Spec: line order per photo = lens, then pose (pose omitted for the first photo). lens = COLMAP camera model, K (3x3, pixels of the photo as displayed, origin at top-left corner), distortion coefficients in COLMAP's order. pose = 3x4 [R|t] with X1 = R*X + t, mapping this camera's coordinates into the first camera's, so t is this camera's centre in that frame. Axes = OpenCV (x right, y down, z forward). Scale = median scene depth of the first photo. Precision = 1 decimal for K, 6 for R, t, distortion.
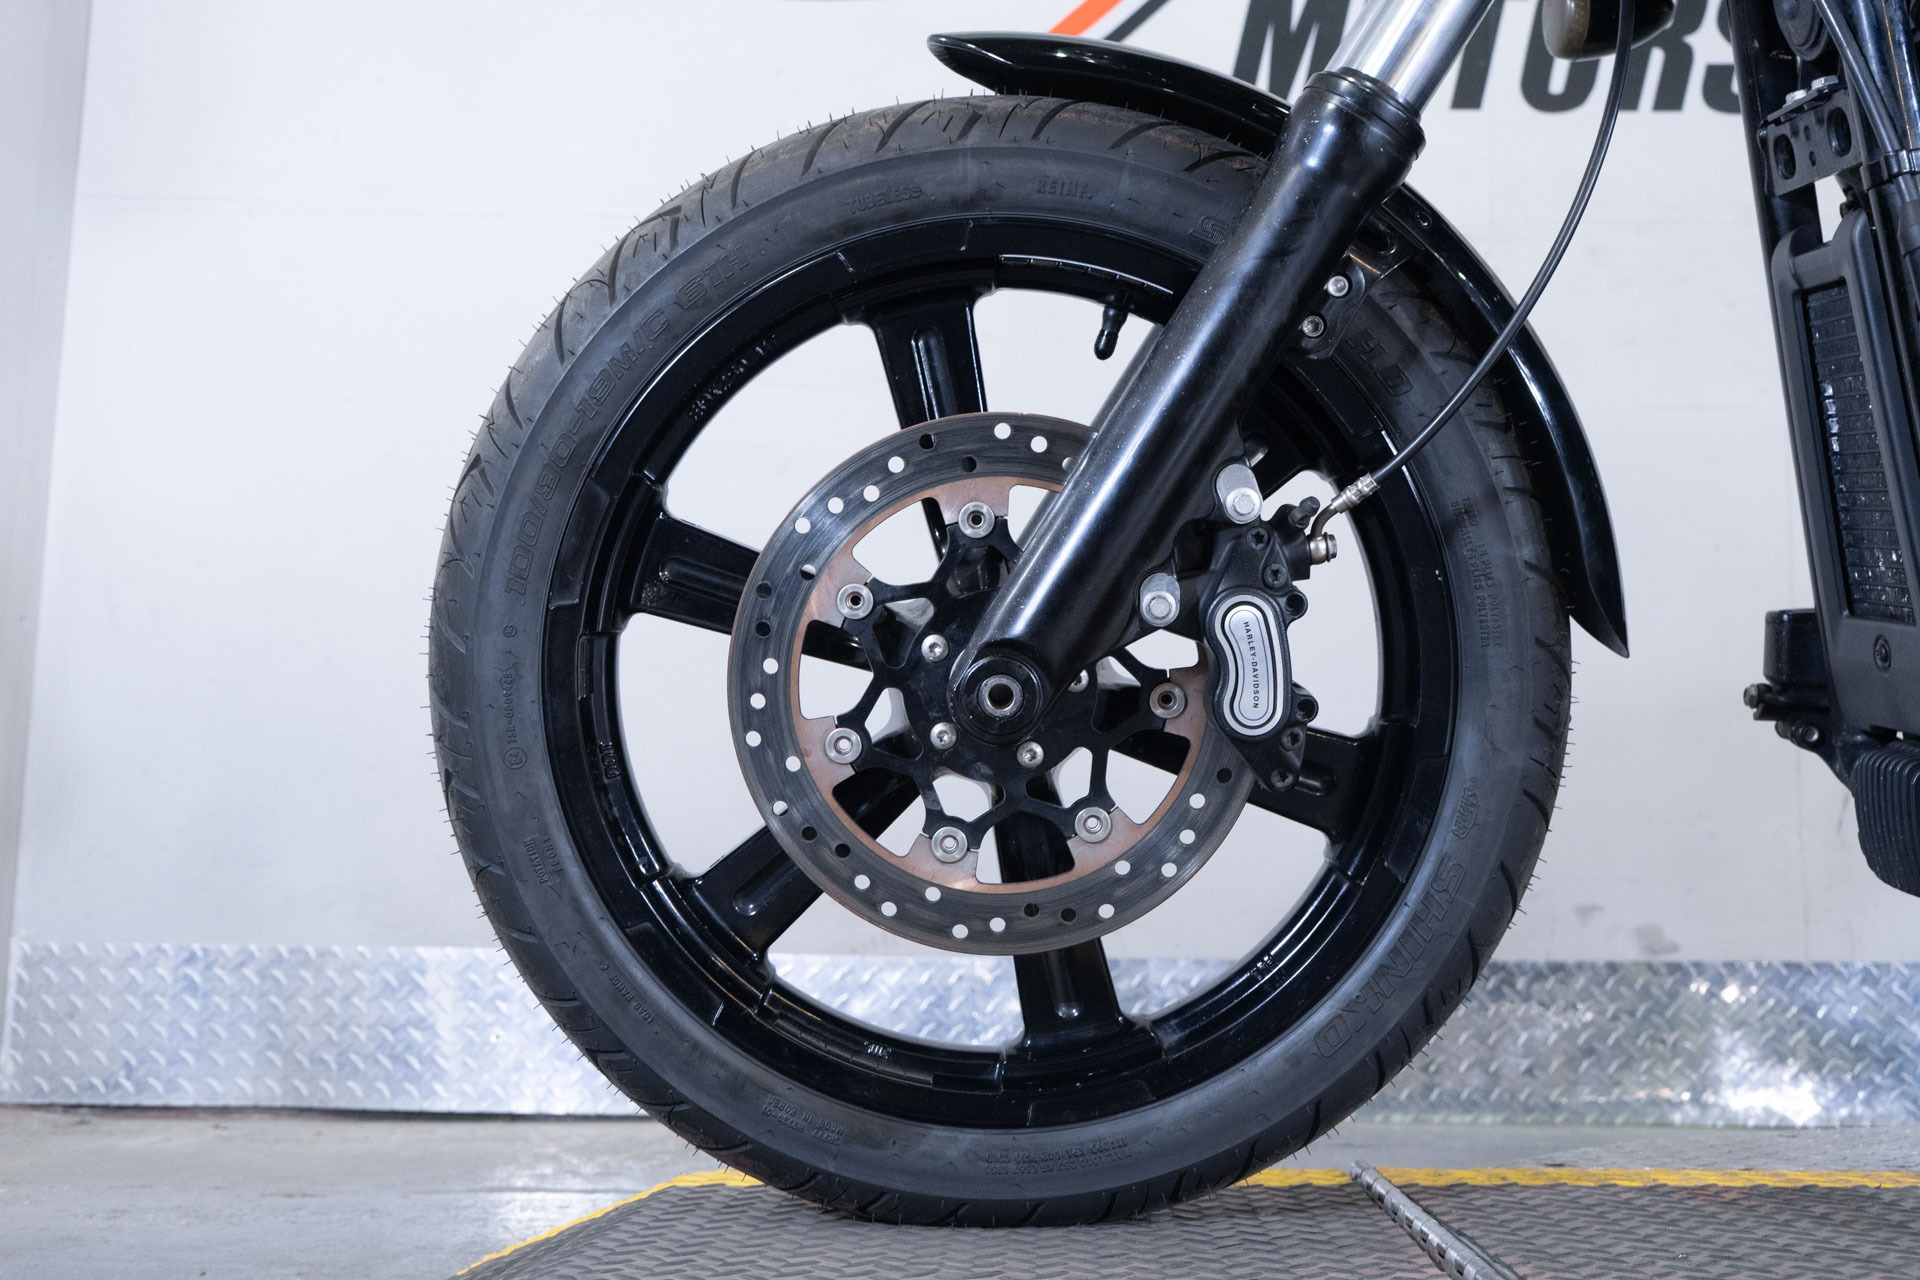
lens RADIAL K [[2065.8, 0, 1082.0], [0, 2065.8, 638.9], [0, 0, 1]] dist [-0.006323, -0.030901]
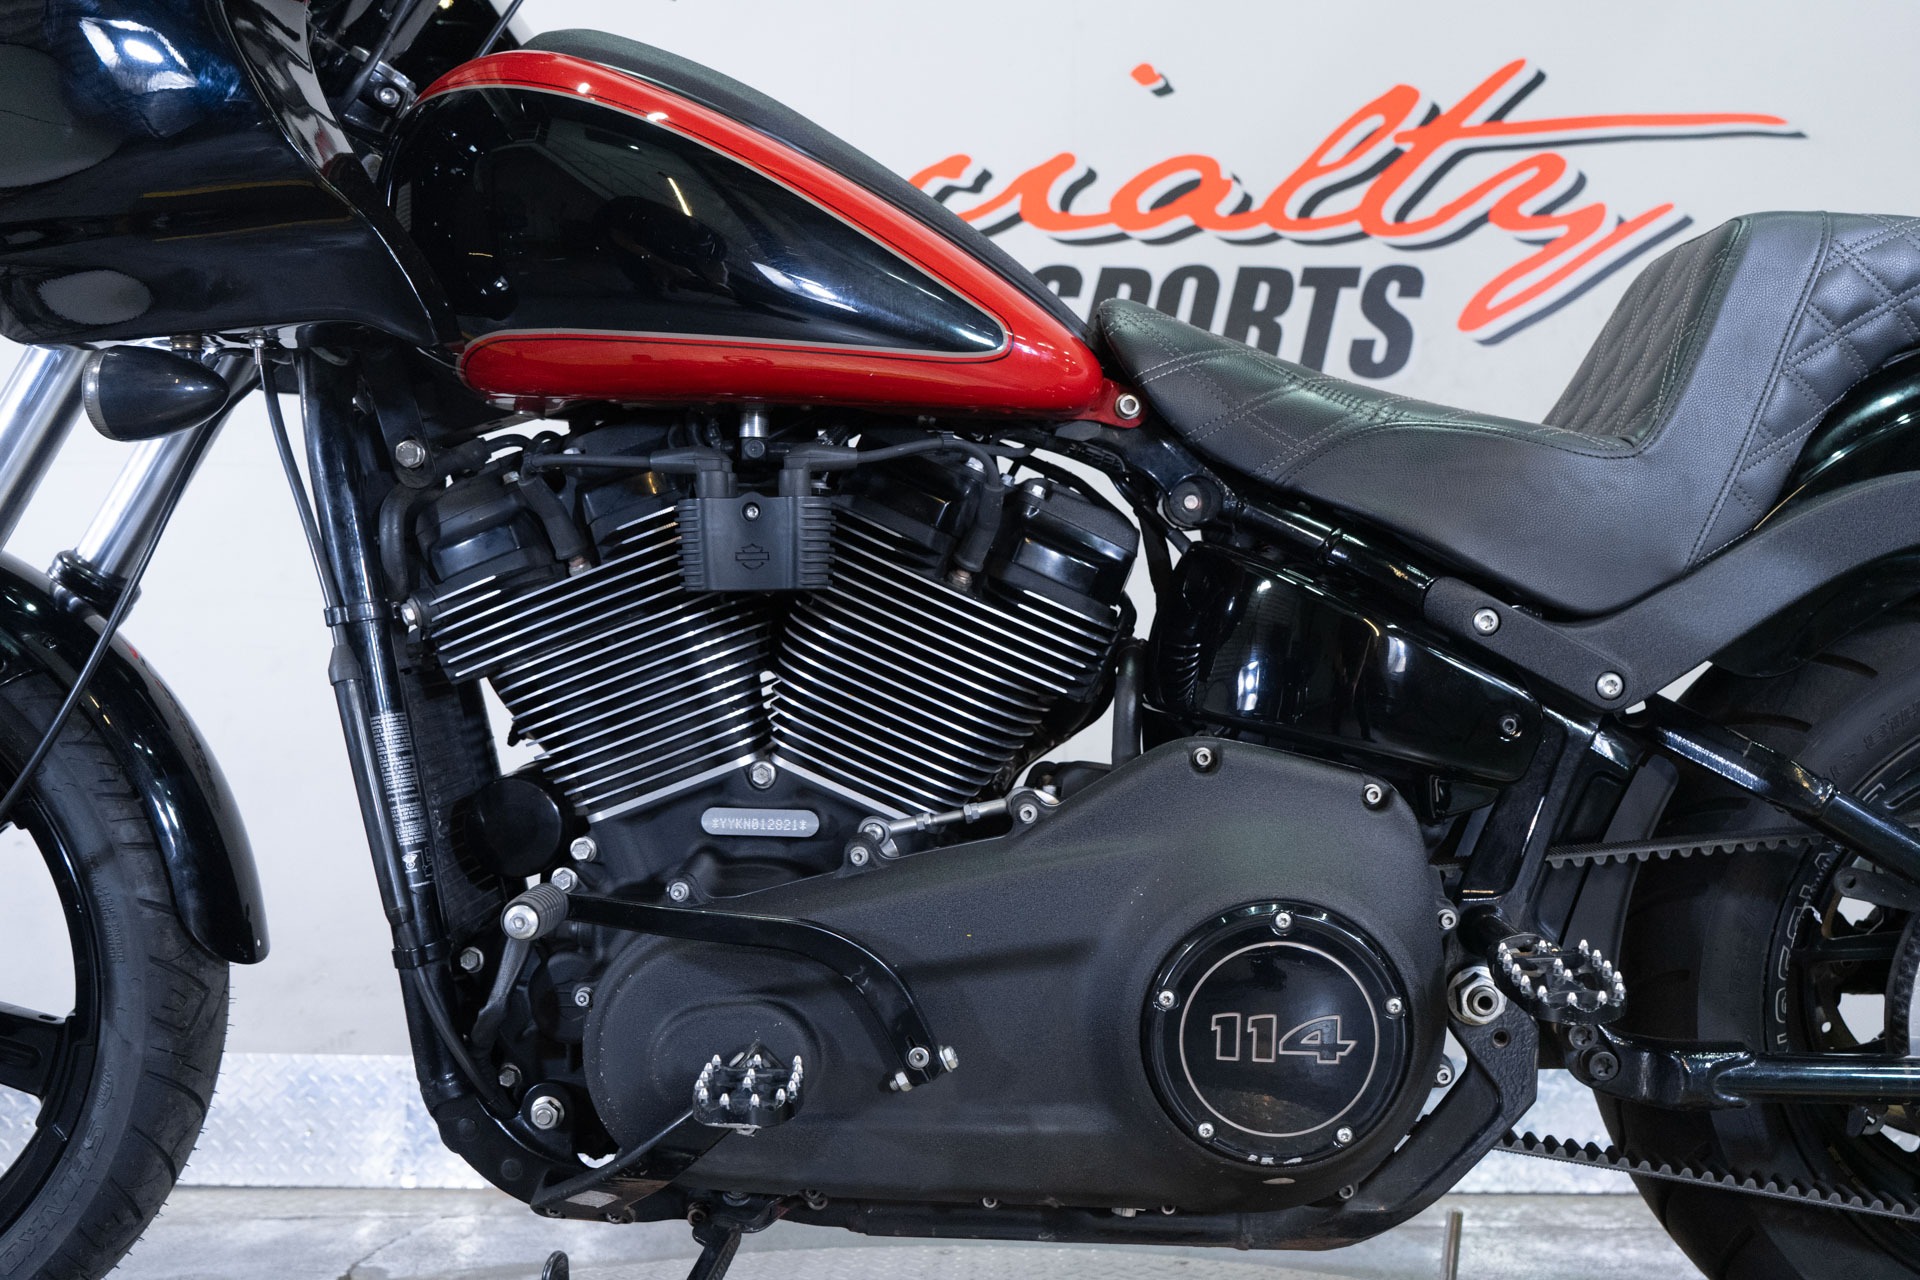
lens RADIAL K [[1739.3, 0, 981.0], [0, 1739.3, 642.1], [0, 0, 1]] dist [-0.004728, 0.012030]
pose [[0.999218, -0.009758, -0.038308, 0.789908], [0.008901, 0.999708, -0.022479, -0.170174], [0.038516, 0.022121, 0.999013, -0.092394]]
